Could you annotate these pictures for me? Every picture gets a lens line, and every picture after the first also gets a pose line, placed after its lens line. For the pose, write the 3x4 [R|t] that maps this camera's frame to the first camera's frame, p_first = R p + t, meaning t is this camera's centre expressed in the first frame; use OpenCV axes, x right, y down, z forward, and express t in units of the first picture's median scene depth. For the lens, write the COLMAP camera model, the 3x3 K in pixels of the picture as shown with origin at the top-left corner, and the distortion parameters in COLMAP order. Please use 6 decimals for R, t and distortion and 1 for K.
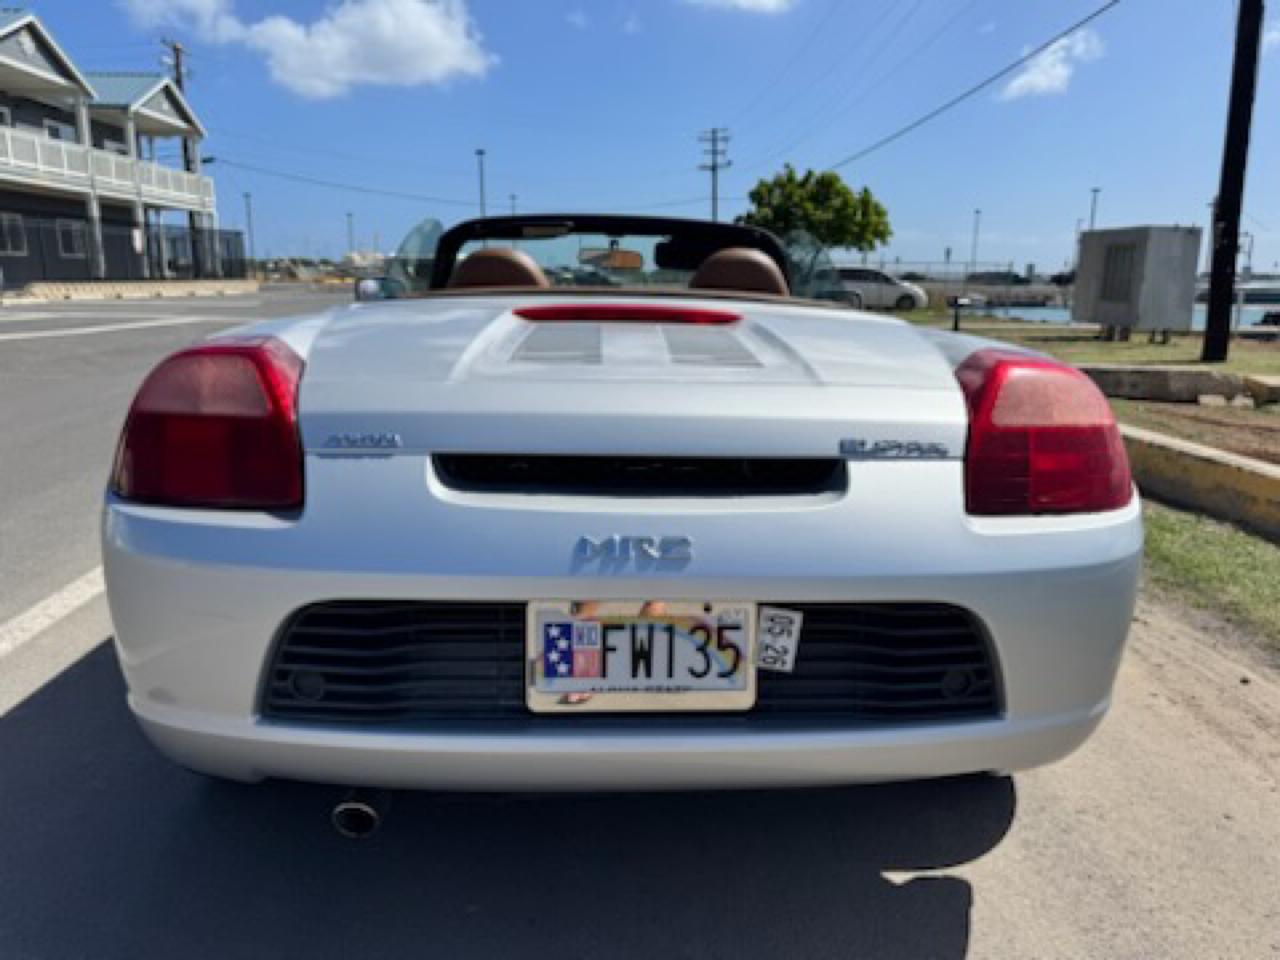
lens RADIAL K [[924.3, 0, 644.7], [0, 924.3, 450.5], [0, 0, 1]] dist [0.004148, -0.003217]
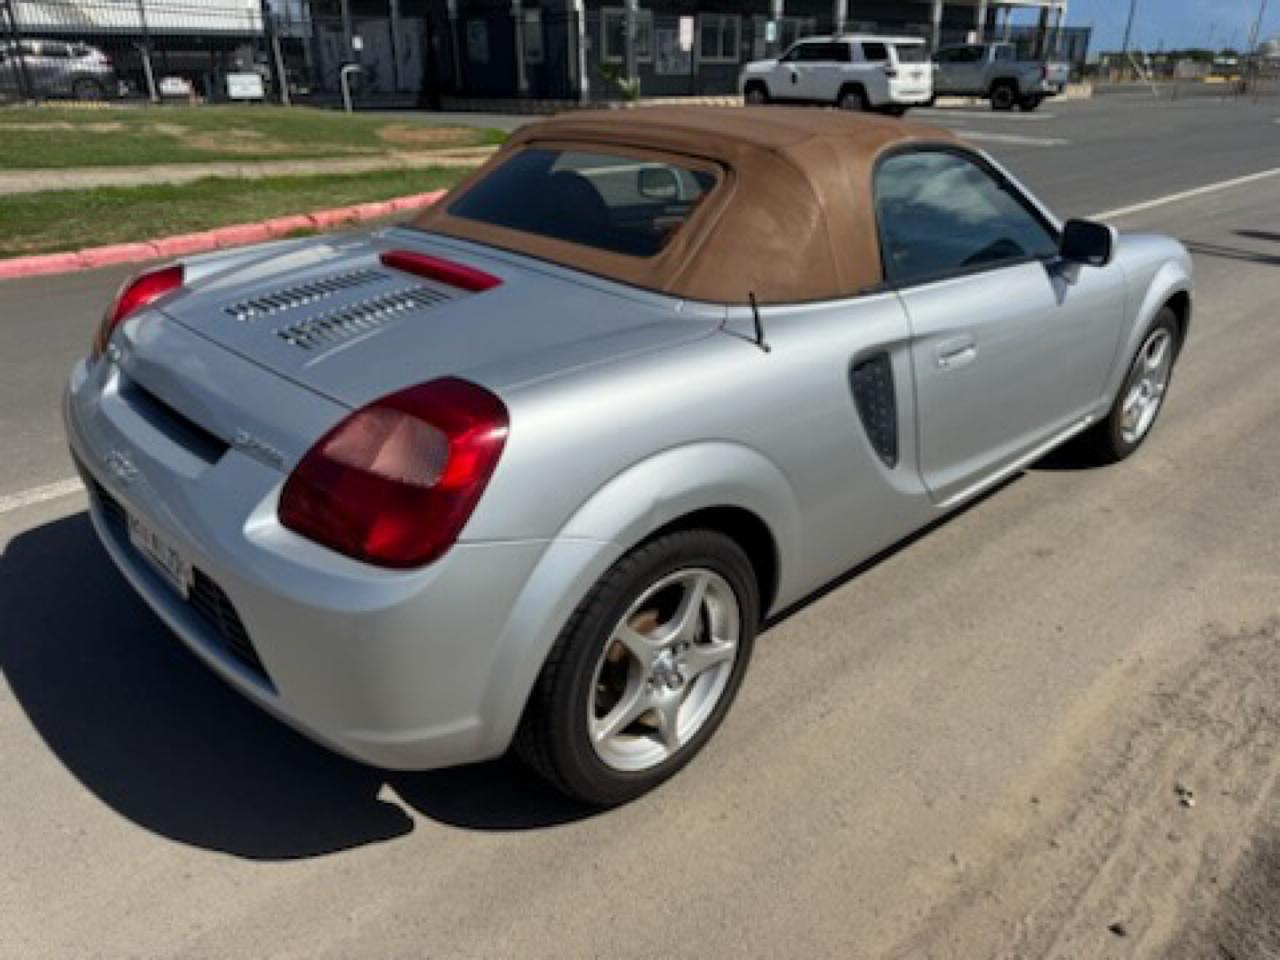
lens RADIAL K [[921.0, 0, 640.7], [0, 921.0, 474.3], [0, 0, 1]] dist [-0.004274, 0.000849]
pose [[0.653082, 0.297408, -0.696442, 0.894823], [-0.132722, 0.950372, 0.281387, -0.231494], [0.745566, -0.091336, 0.660143, 0.378091]]
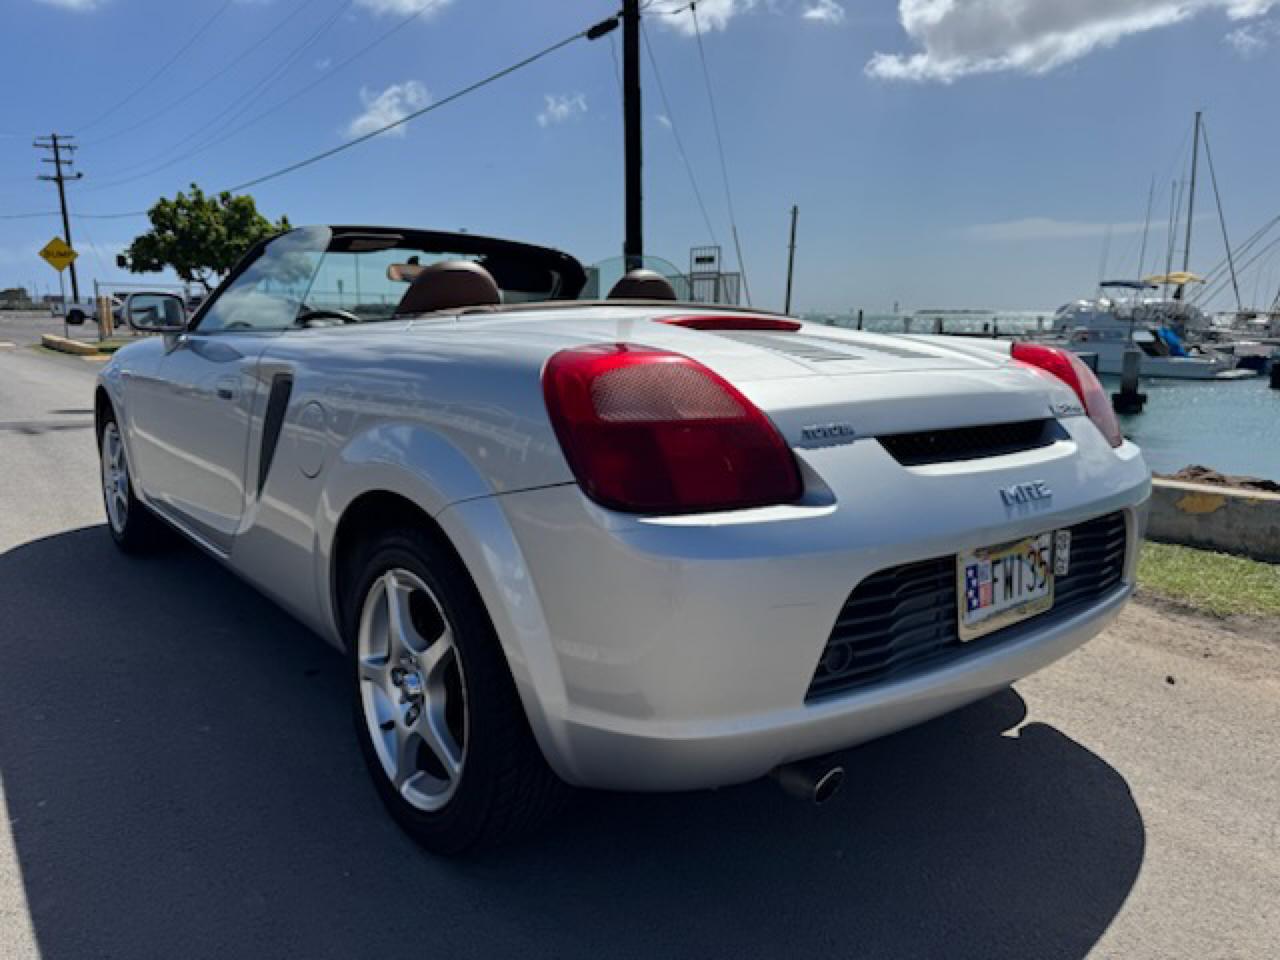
lens RADIAL K [[914.5, 0, 638.3], [0, 914.5, 474.5], [0, 0, 1]] dist [0.003857, -0.007753]
pose [[0.807793, -0.102208, 0.580538, -0.685458], [0.105348, 0.994029, 0.028419, -0.008355], [-0.579976, 0.038202, 0.813737, 0.160882]]
